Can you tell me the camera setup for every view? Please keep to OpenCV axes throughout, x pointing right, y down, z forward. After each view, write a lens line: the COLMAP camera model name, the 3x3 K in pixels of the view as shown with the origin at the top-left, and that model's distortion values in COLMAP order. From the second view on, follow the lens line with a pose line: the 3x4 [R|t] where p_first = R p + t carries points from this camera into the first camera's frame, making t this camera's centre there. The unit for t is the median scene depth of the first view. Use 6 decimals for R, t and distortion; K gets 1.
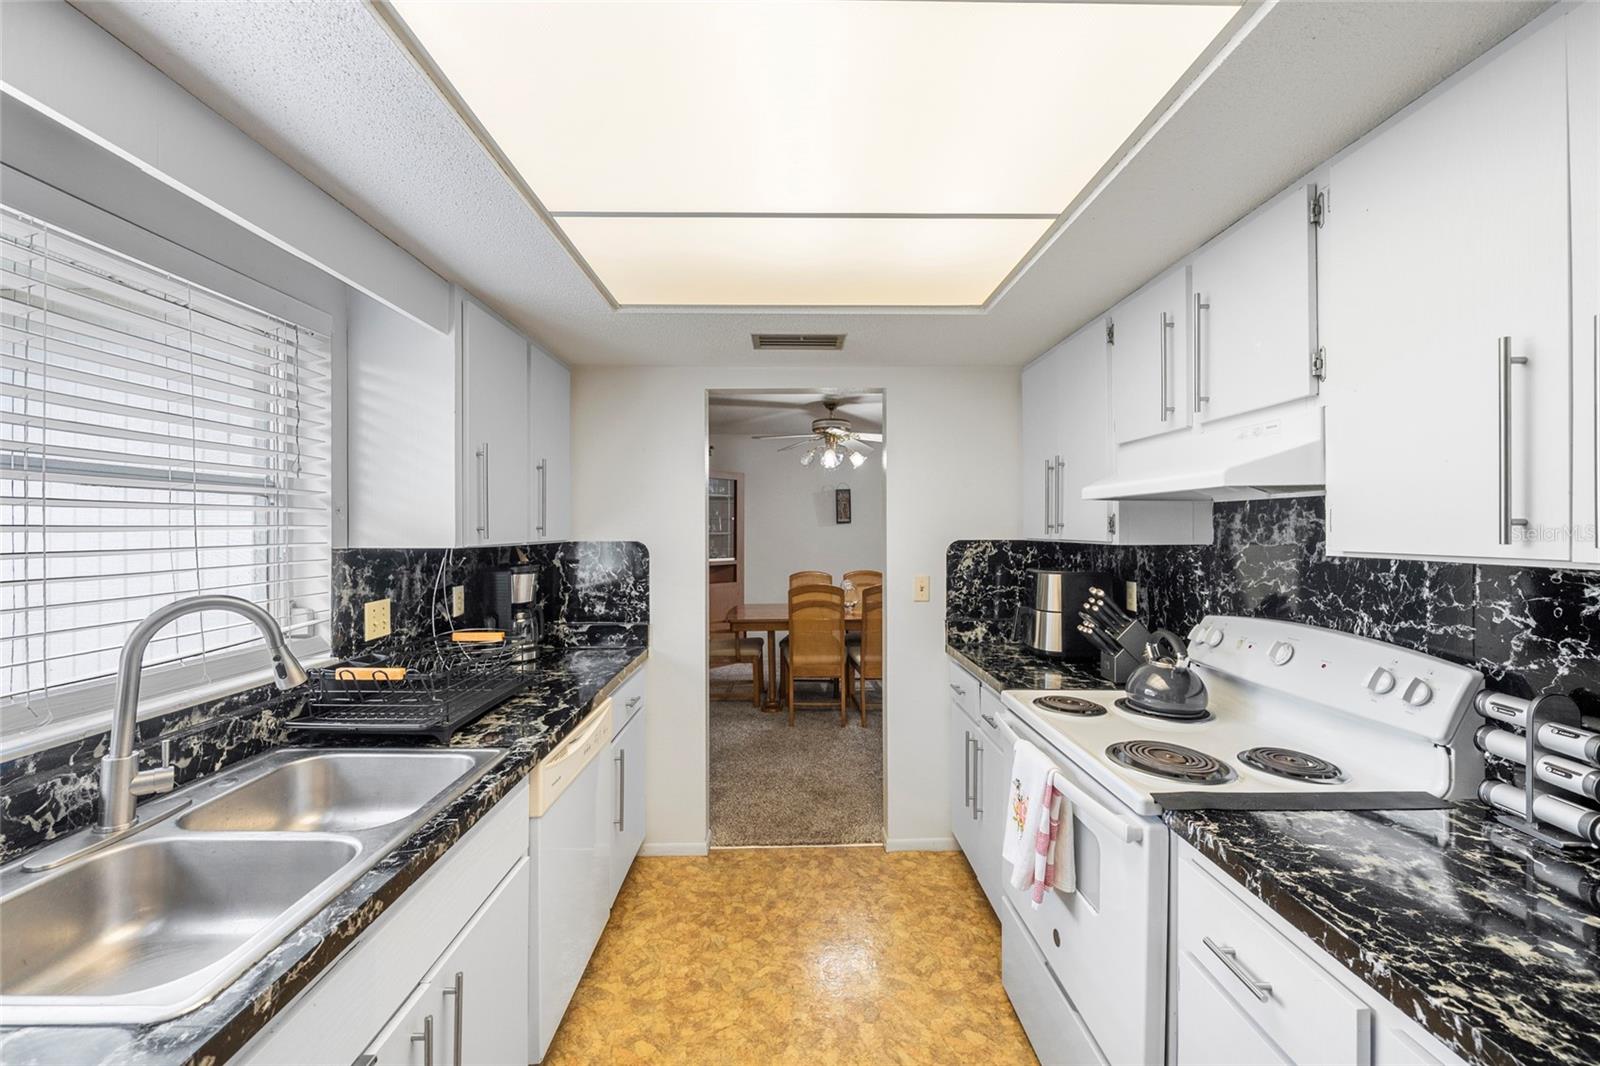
lens RADIAL K [[636.3, 0, 808.7], [0, 636.3, 525.9], [0, 0, 1]] dist [-0.001641, -0.001290]
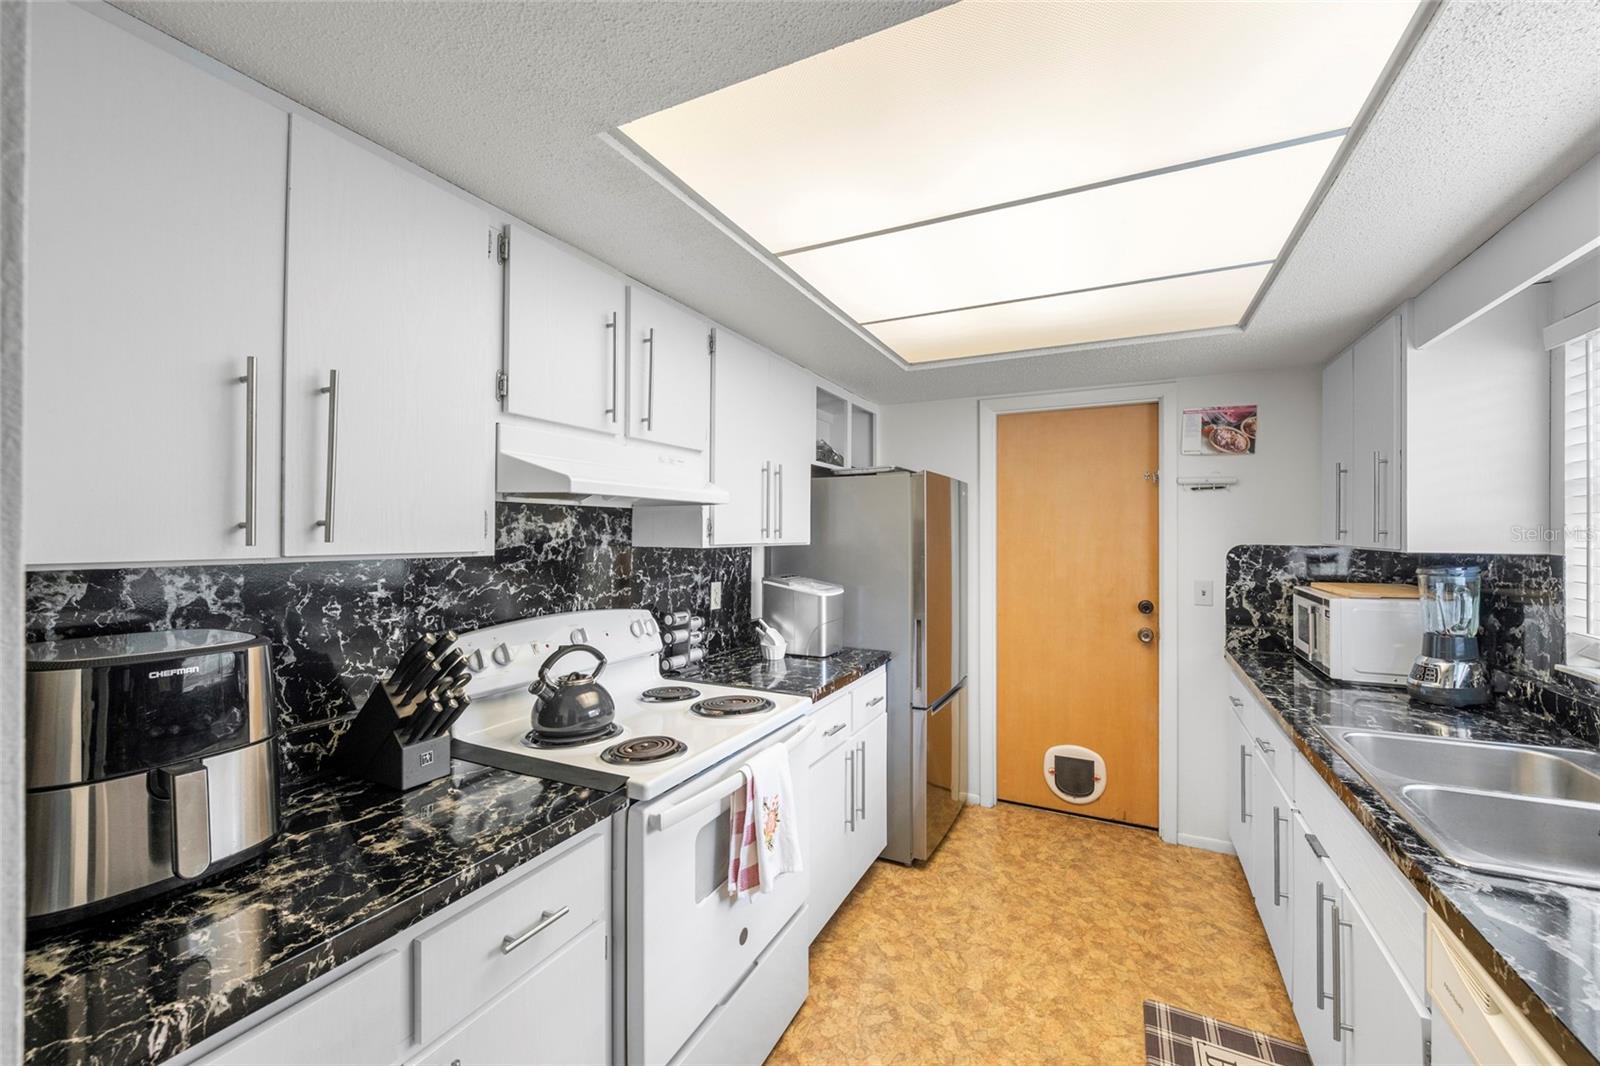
lens RADIAL K [[636.3, 0, 791.4], [0, 636.3, 527.2], [0, 0, 1]] dist [-0.001641, -0.001290]
pose [[-0.874236, -0.001592, 0.485499, -0.127755], [-0.007222, 0.999927, -0.009725, 0.003157], [-0.485447, -0.012008, -0.874183, 1.407114]]
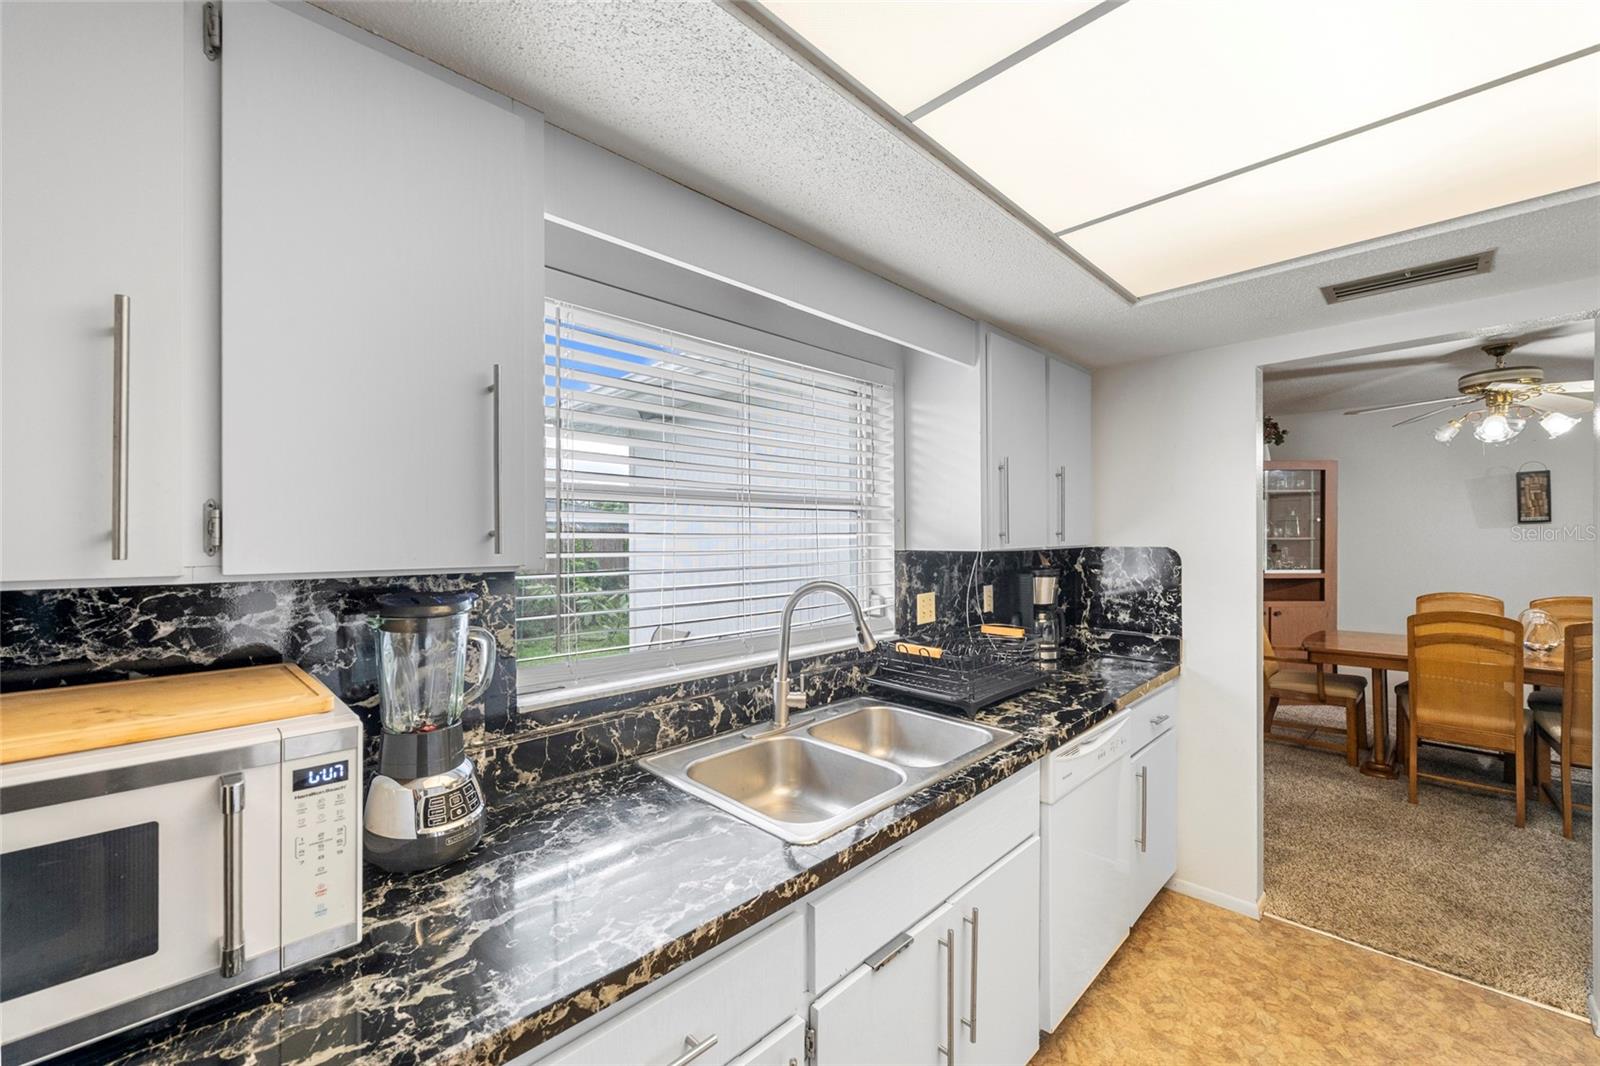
lens RADIAL K [[636.3, 0, 789.5], [0, 636.3, 535.5], [0, 0, 1]] dist [-0.001641, -0.001290]
pose [[0.678704, -0.004021, -0.734401, 0.049033], [0.008998, 0.999955, 0.002840, -0.000178], [0.734357, -0.008536, 0.678710, -0.031247]]
